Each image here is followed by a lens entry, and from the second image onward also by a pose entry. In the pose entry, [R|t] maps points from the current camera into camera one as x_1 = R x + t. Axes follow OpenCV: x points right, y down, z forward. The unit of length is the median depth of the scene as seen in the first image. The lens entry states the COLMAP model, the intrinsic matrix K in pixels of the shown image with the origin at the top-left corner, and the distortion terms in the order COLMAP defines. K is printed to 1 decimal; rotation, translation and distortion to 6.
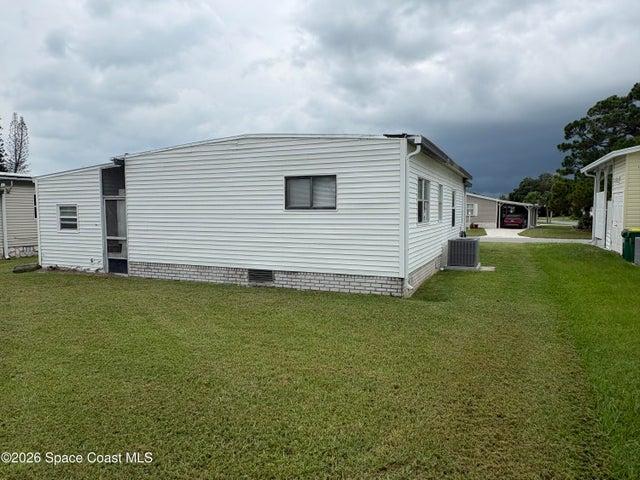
lens RADIAL K [[431.8, 0, 318.6], [0, 431.8, 232.8], [0, 0, 1]] dist [-0.017062, 0.005012]
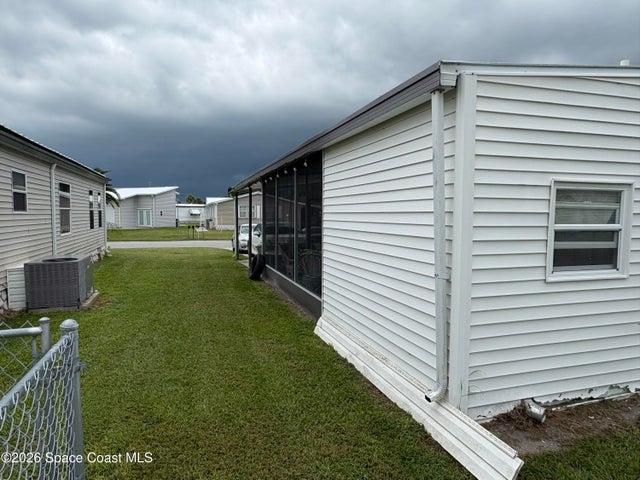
lens RADIAL K [[480.9, 0, 302.6], [0, 480.9, 248.5], [0, 0, 1]] dist [0.026966, -0.034021]
pose [[0.739531, -0.036138, 0.672152, -0.936287], [0.034475, 0.999281, 0.015794, -0.033178], [-0.672240, 0.011492, 0.740245, 0.876833]]
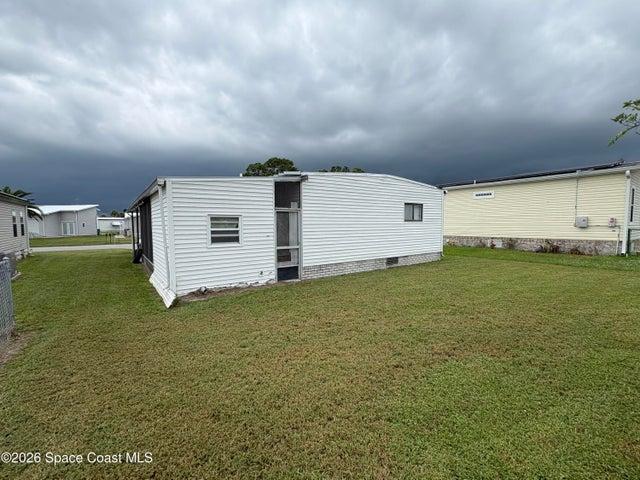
lens RADIAL K [[329.0, 0, 336.4], [0, 329.0, 252.0], [0, 0, 1]] dist [0.004028, 0.002545]
pose [[0.456217, -0.072393, 0.886919, -1.069838], [0.063817, 0.996781, 0.048534, -0.008170], [-0.887577, 0.034459, 0.459368, 0.481092]]
